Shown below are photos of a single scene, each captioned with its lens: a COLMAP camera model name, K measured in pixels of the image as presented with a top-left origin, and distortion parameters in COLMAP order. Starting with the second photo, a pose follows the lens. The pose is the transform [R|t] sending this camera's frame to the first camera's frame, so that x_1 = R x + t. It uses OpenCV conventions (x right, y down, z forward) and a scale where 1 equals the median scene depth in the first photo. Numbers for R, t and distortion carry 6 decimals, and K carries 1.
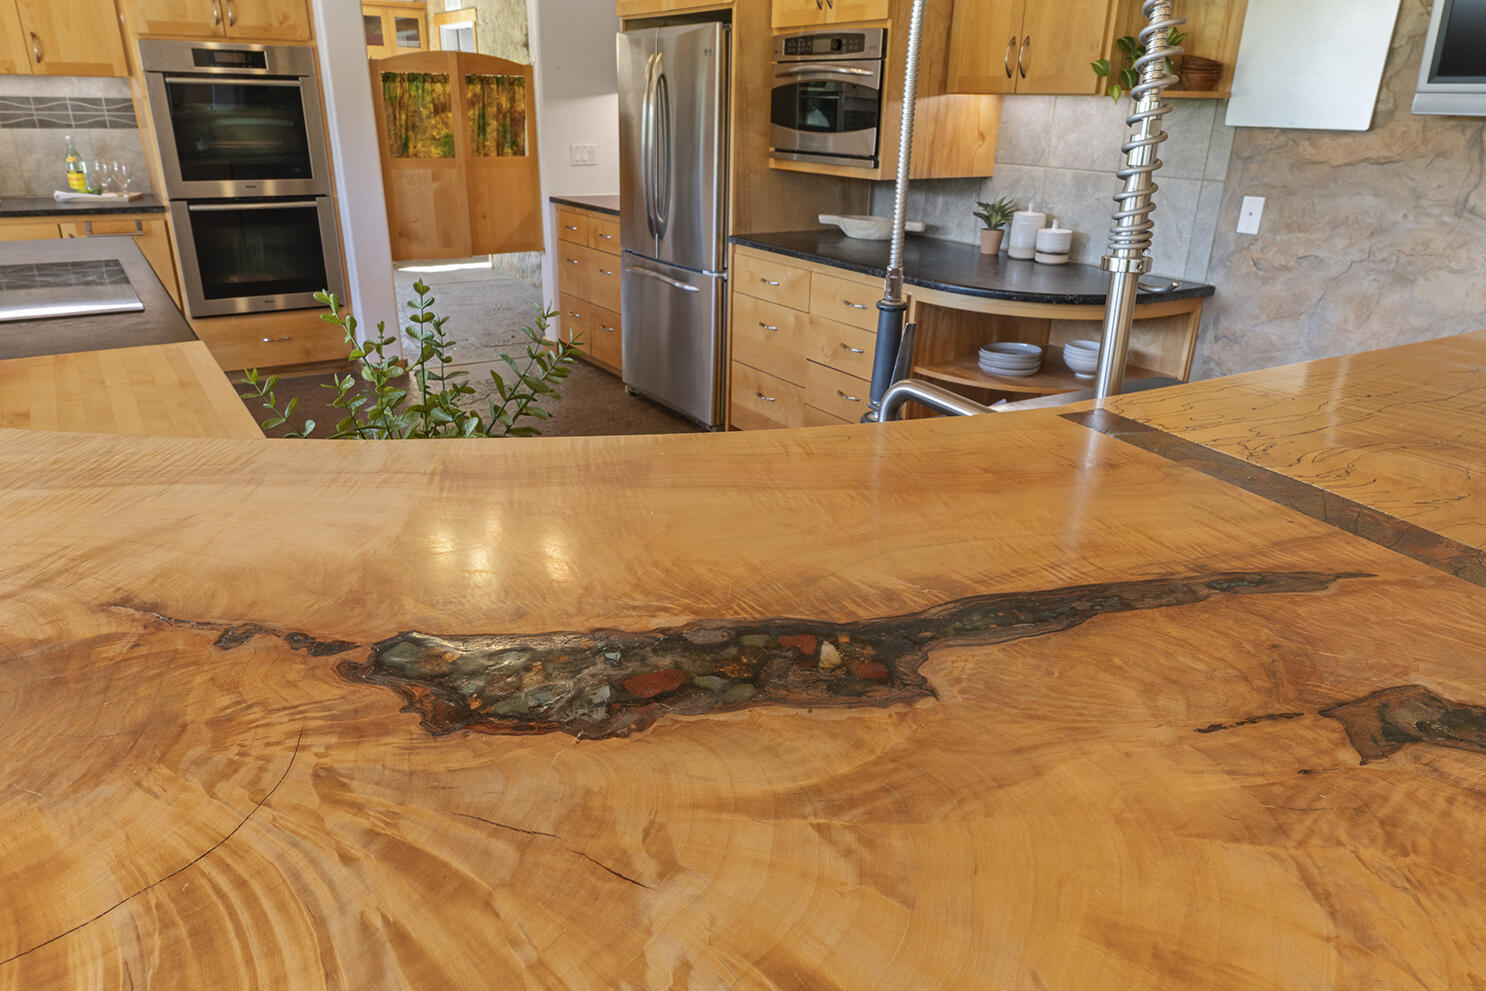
lens RADIAL K [[984.2, 0, 742.1], [0, 984.2, 501.4], [0, 0, 1]] dist [0.002866, 0.000589]
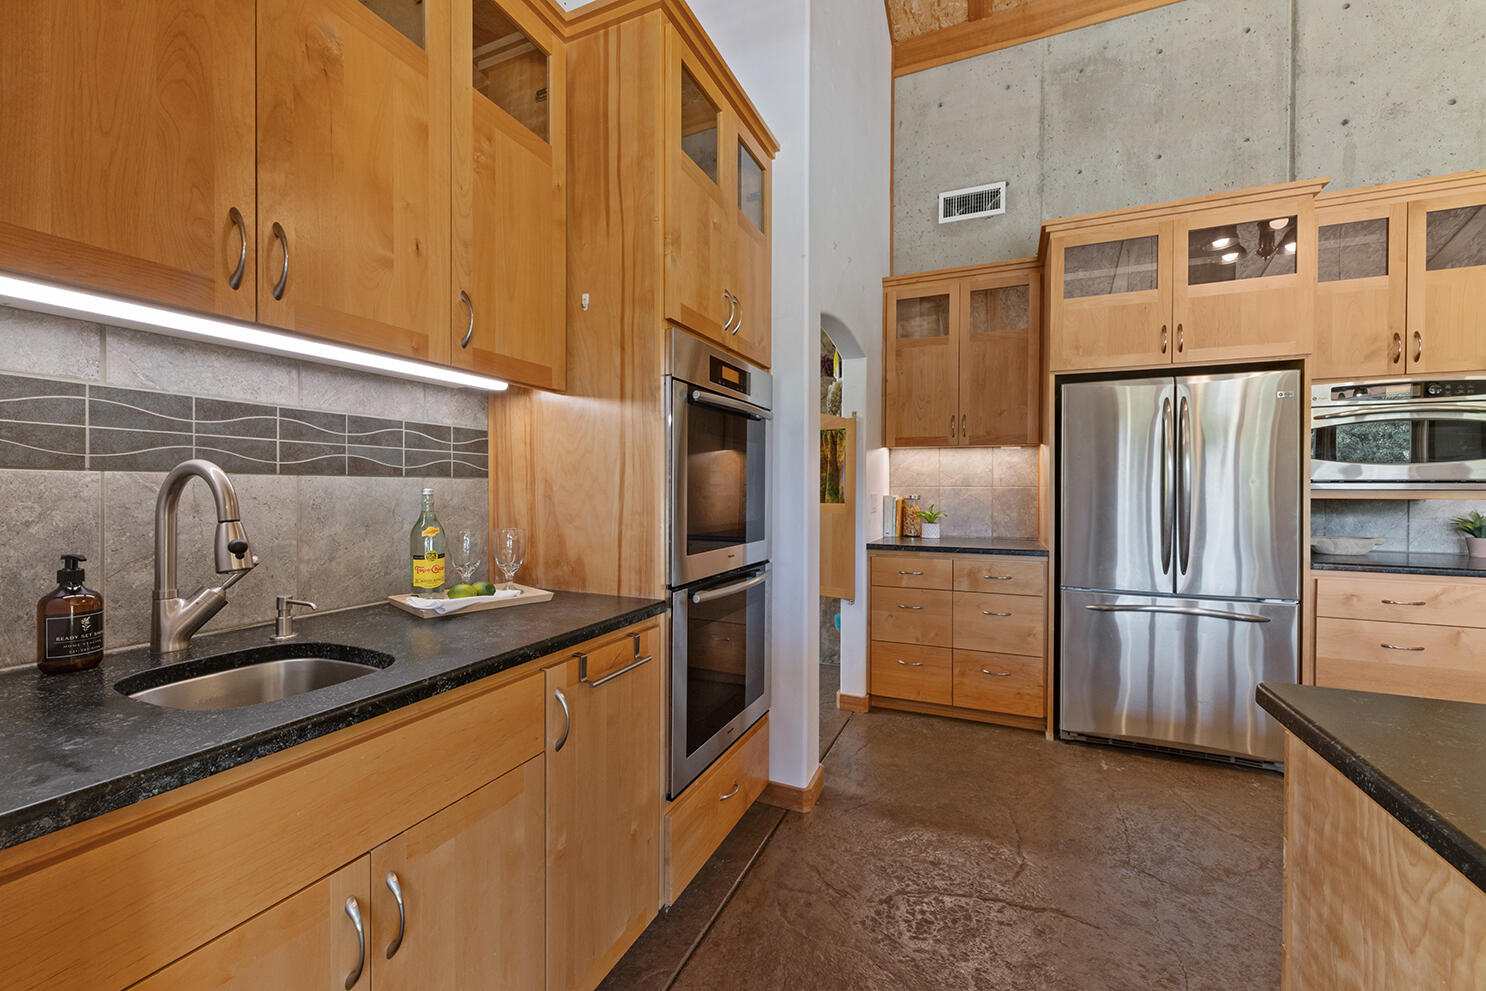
lens RADIAL K [[596.1, 0, 741.9], [0, 596.1, 491.7], [0, 0, 1]] dist [-0.000027, -0.000221]
pose [[0.840756, -0.019684, 0.541056, -0.704149], [0.216424, 0.928242, -0.302534, -0.237660], [-0.496277, 0.371455, 0.784685, 0.670021]]
